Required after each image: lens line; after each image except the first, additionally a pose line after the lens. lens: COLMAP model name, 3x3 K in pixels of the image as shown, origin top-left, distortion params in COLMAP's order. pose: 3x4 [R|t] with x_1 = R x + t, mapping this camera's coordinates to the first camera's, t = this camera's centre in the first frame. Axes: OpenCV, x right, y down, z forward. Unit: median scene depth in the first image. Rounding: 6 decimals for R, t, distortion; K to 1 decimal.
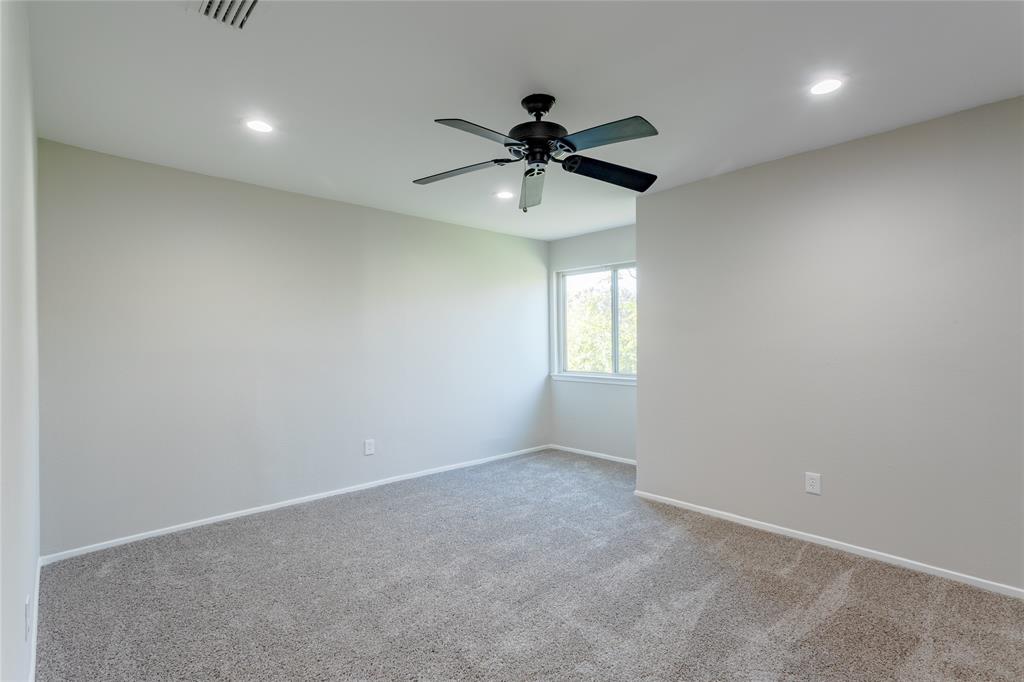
lens RADIAL K [[483.1, 0, 512.0], [0, 483.1, 341.0], [0, 0, 1]] dist [0.003672, 0.001055]
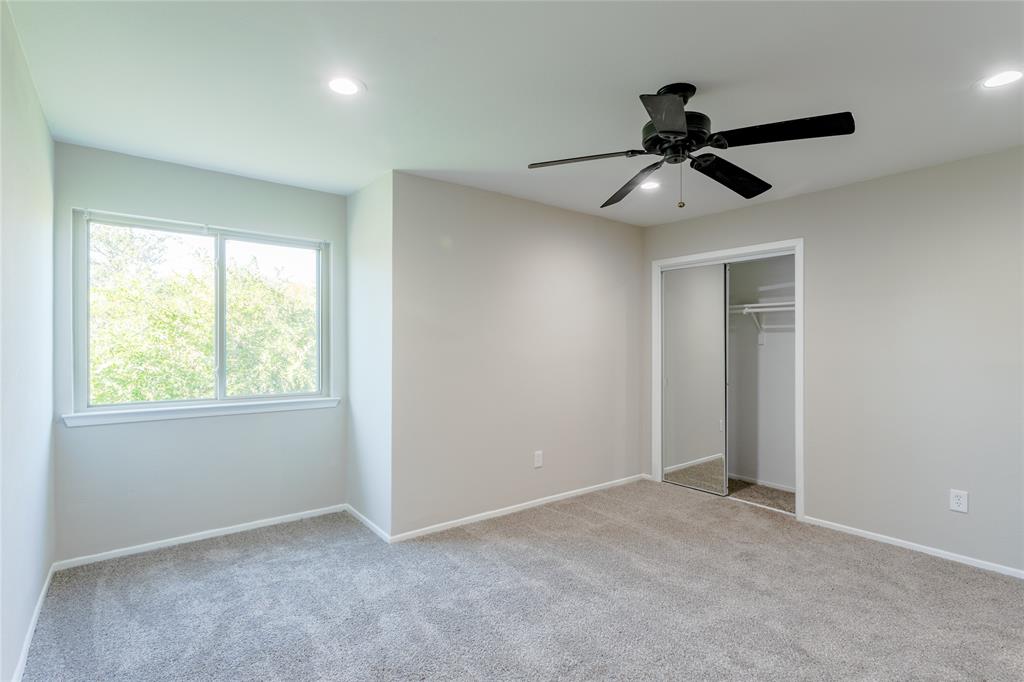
lens RADIAL K [[483.1, 0, 512.0], [0, 483.1, 341.0], [0, 0, 1]] dist [0.003672, 0.001055]
pose [[0.097135, 0.021640, 0.995036, -0.594658], [0.002585, 0.999755, -0.021995, 0.008054], [-0.995268, 0.004709, 0.097055, 0.834685]]
